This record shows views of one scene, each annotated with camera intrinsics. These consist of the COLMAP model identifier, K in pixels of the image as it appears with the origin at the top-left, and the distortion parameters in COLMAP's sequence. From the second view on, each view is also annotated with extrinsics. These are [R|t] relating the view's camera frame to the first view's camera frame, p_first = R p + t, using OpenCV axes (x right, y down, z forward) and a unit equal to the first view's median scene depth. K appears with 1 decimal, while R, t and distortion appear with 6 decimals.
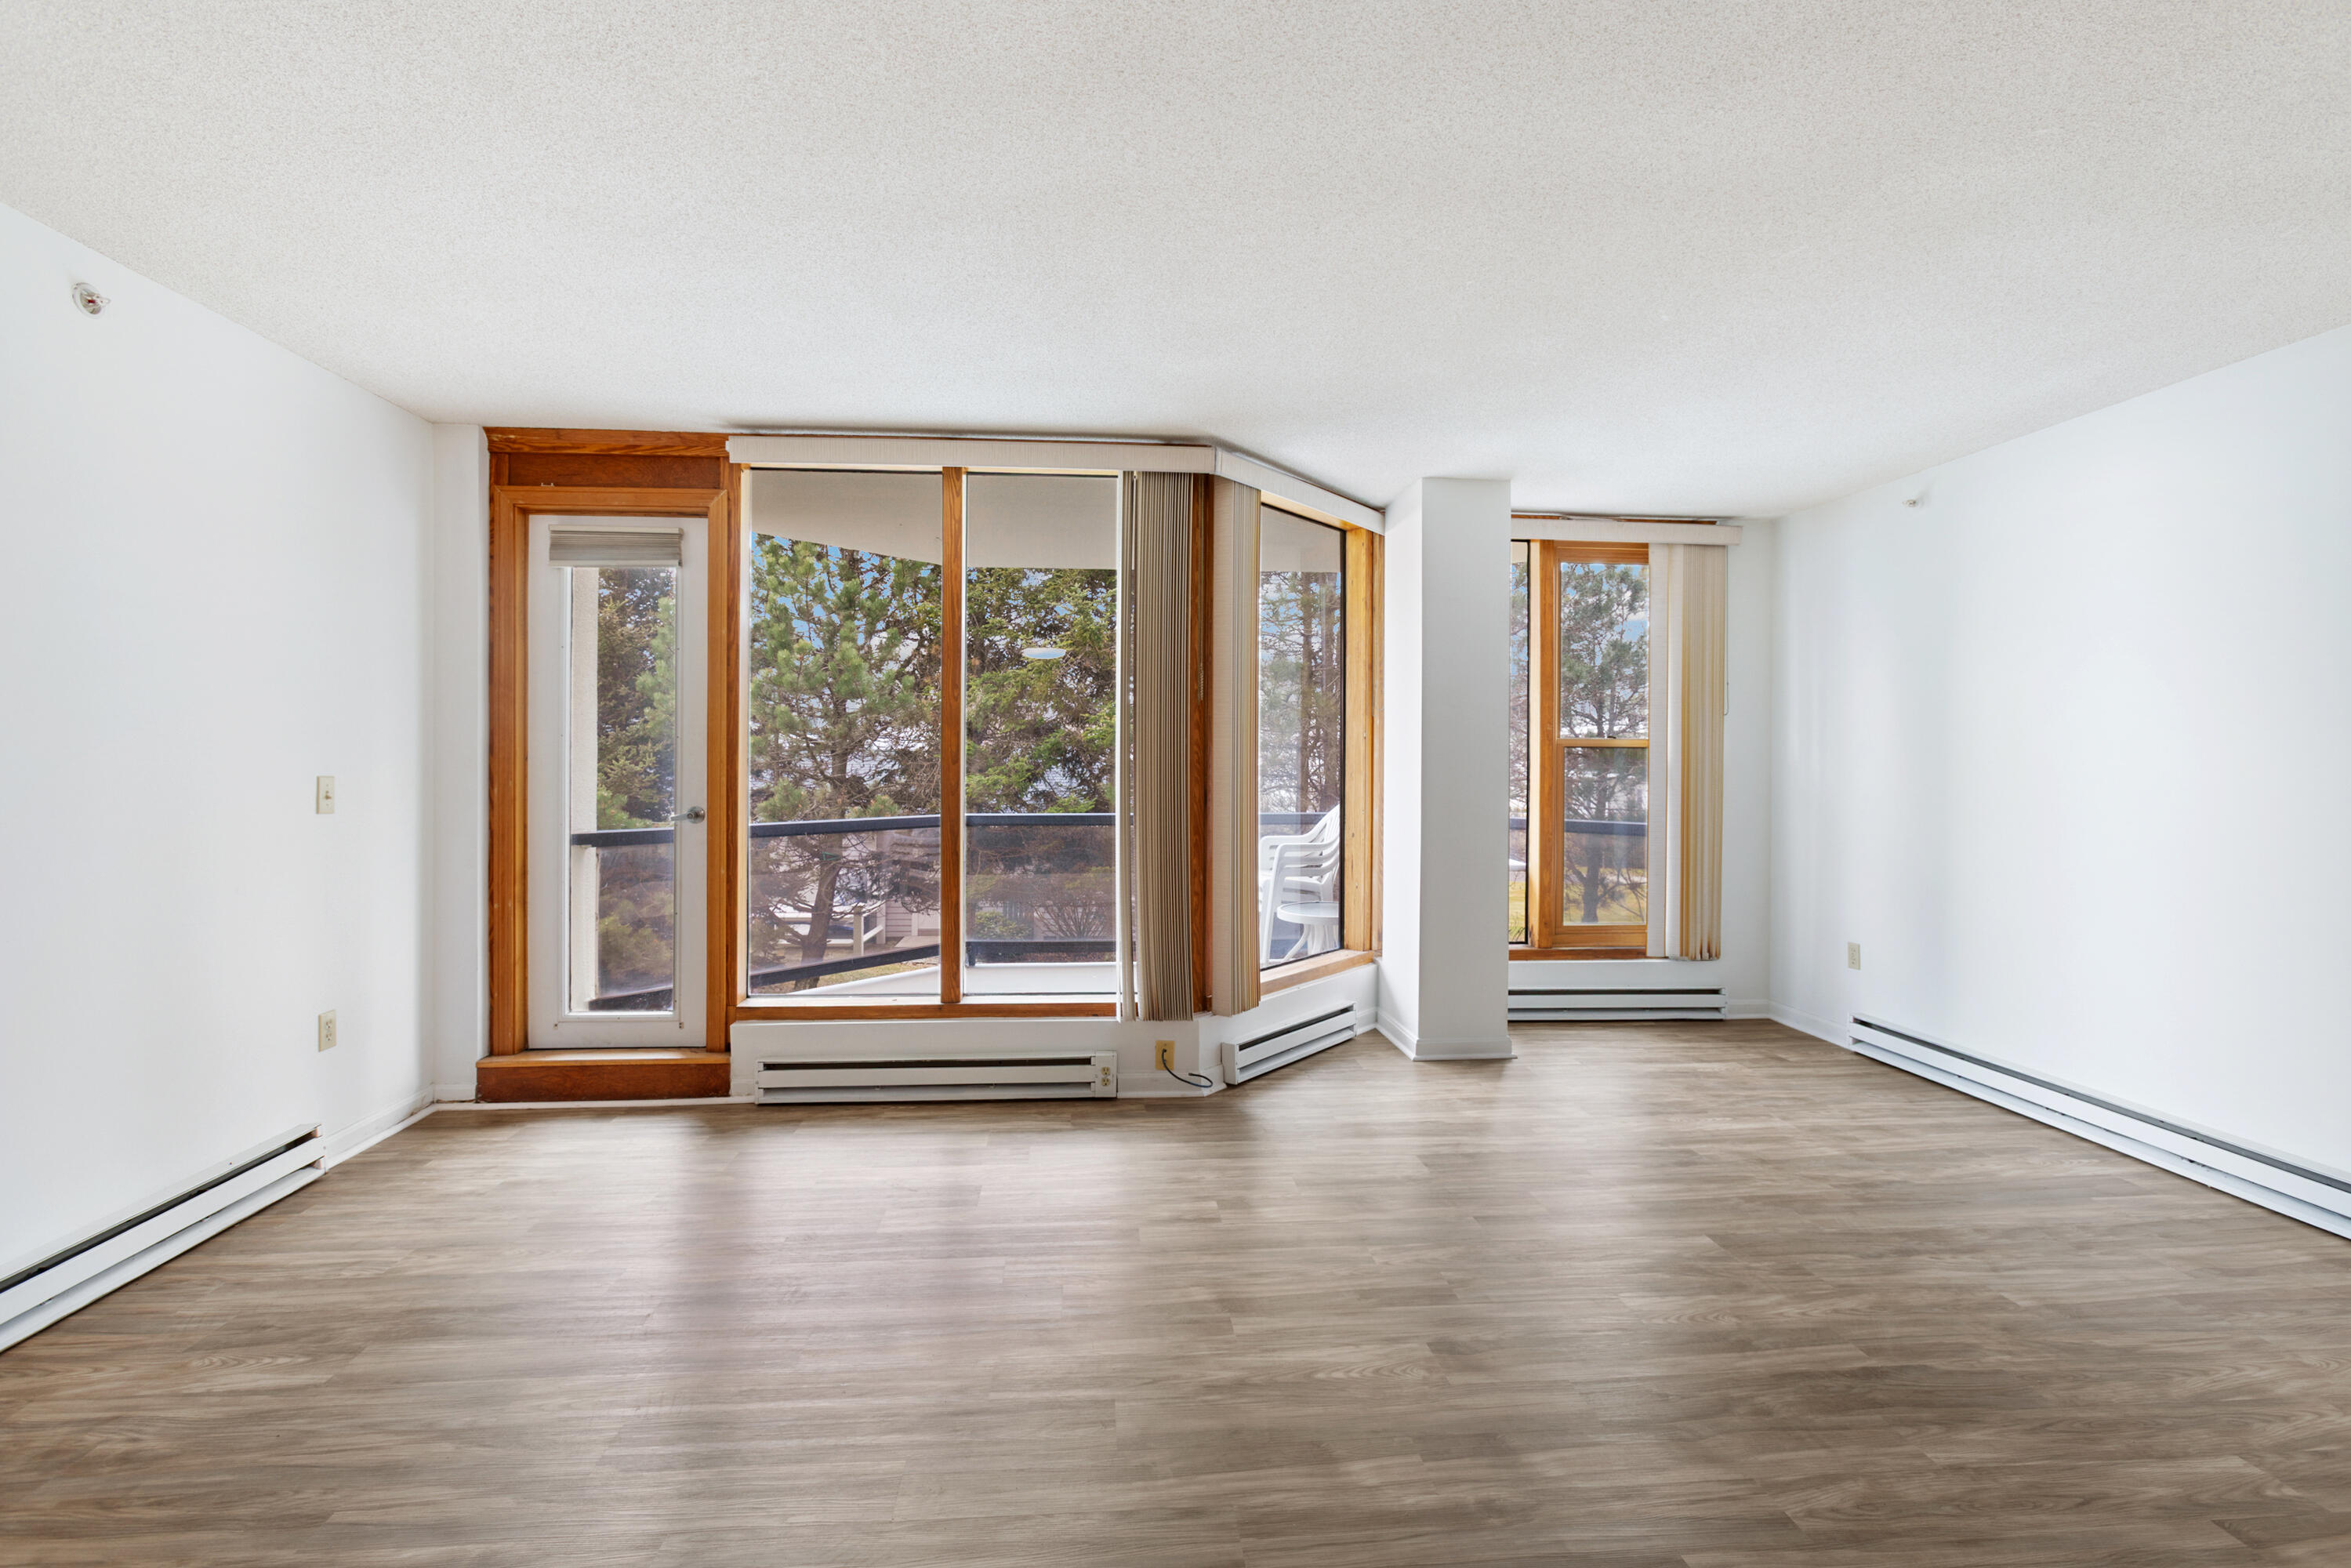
lens RADIAL K [[1039.8, 0, 1176.8], [0, 1039.8, 770.9], [0, 0, 1]] dist [-0.000906, 0.001274]
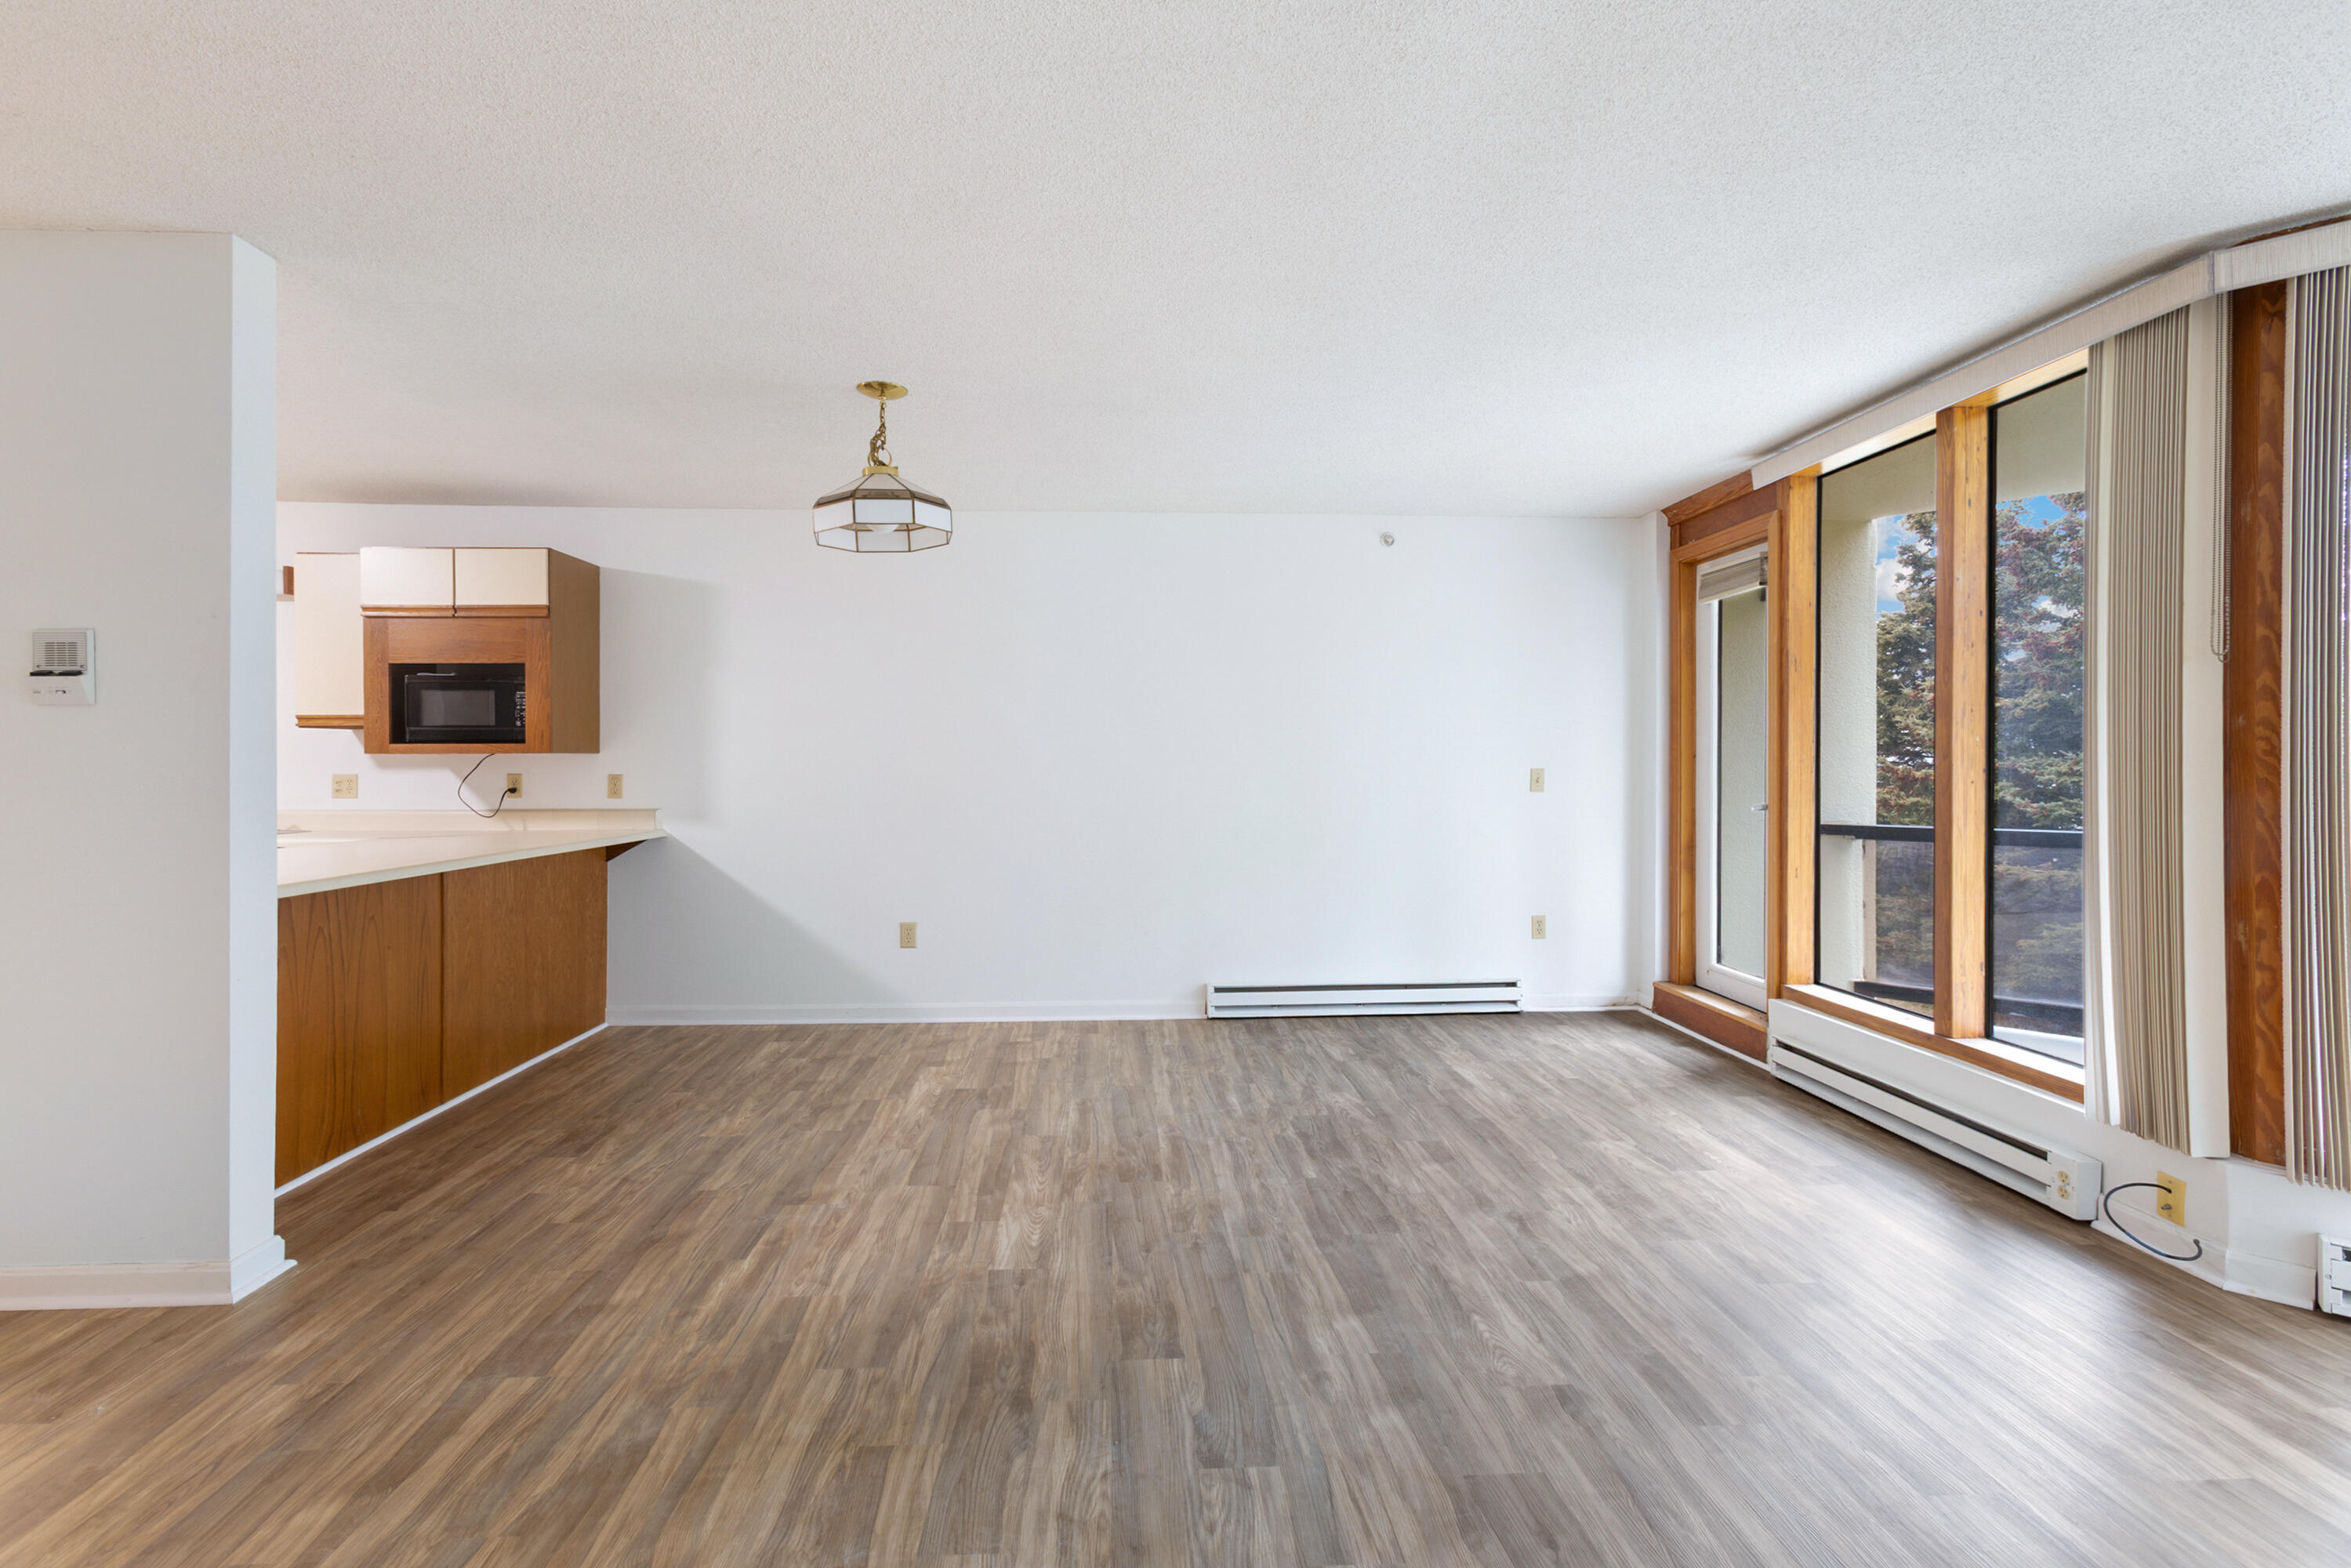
lens RADIAL K [[1039.8, 0, 1147.1], [0, 1039.8, 749.2], [0, 0, 1]] dist [-0.000906, 0.001274]
pose [[-0.036712, -0.017485, -0.999173, 0.686037], [-0.009944, 0.999804, -0.017131, 0.007970], [0.999276, 0.009306, -0.036878, 0.384213]]
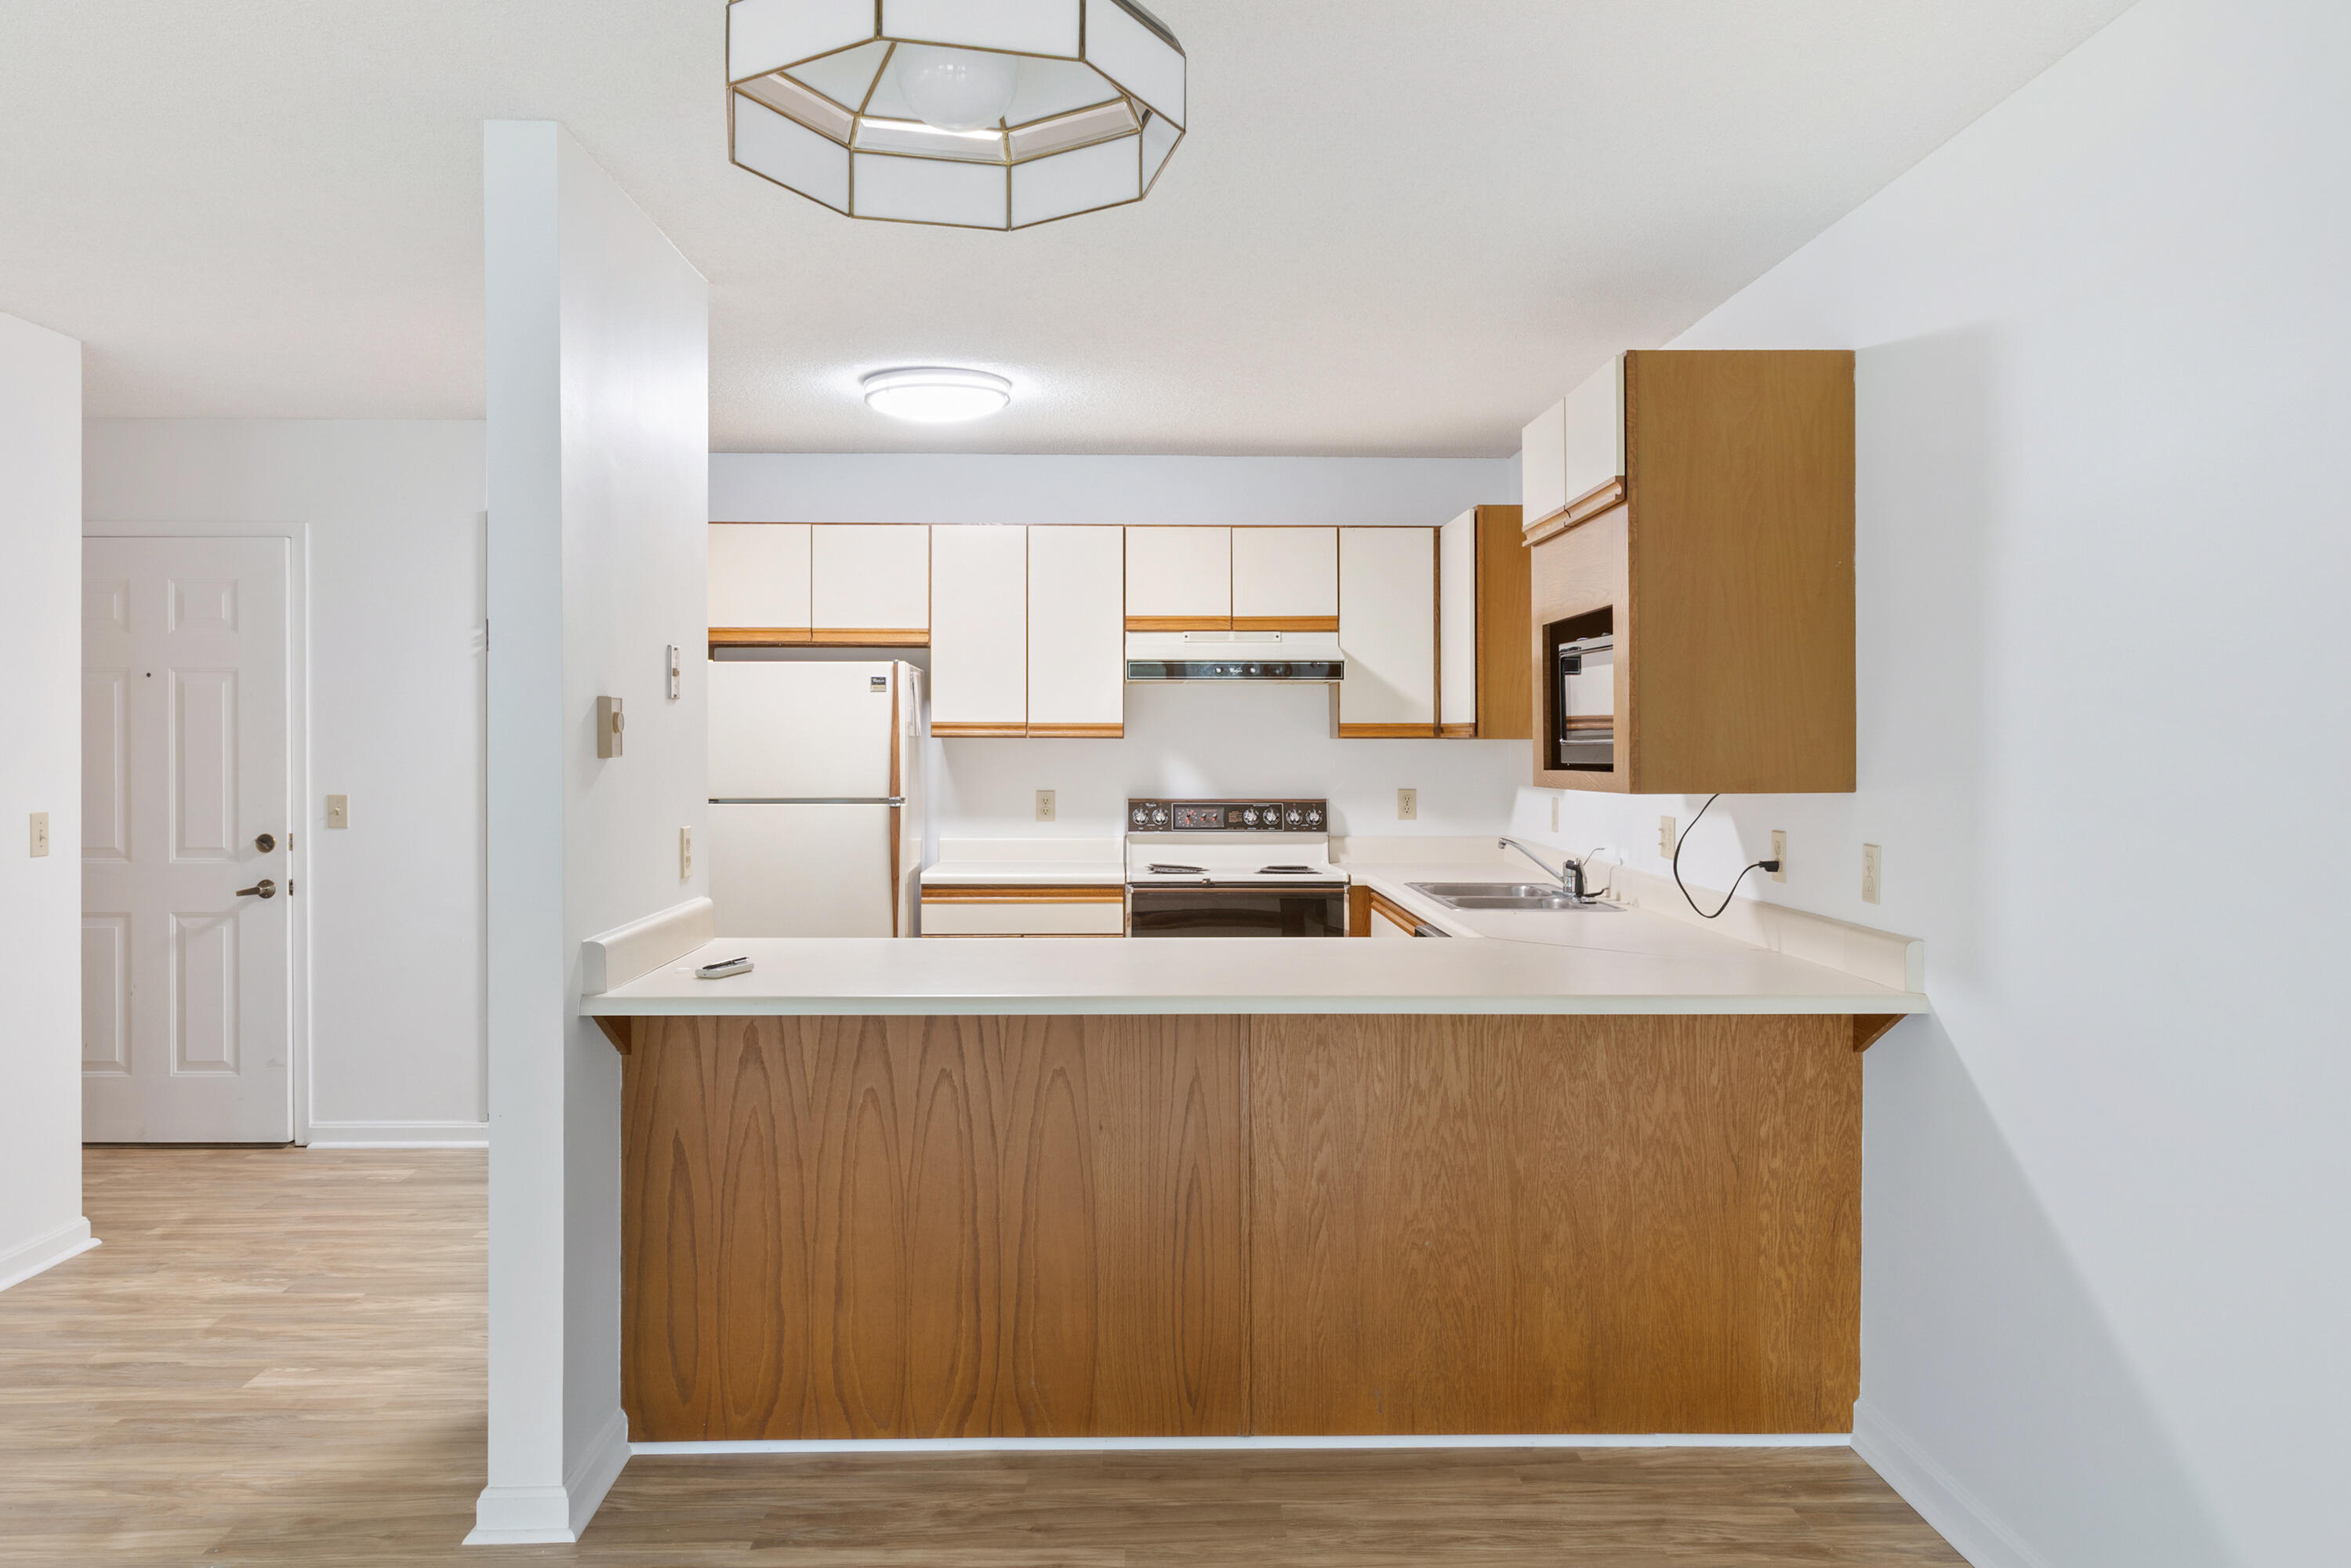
lens RADIAL K [[1697.2, 0, 1180.4], [0, 1697.2, 776.1], [0, 0, 1]] dist [0.008895, 0.005242]
pose [[-0.999009, -0.006814, 0.043974, -0.262648], [-0.005676, 0.999647, 0.025955, -0.031928], [-0.044135, 0.025679, -0.998695, 0.557511]]
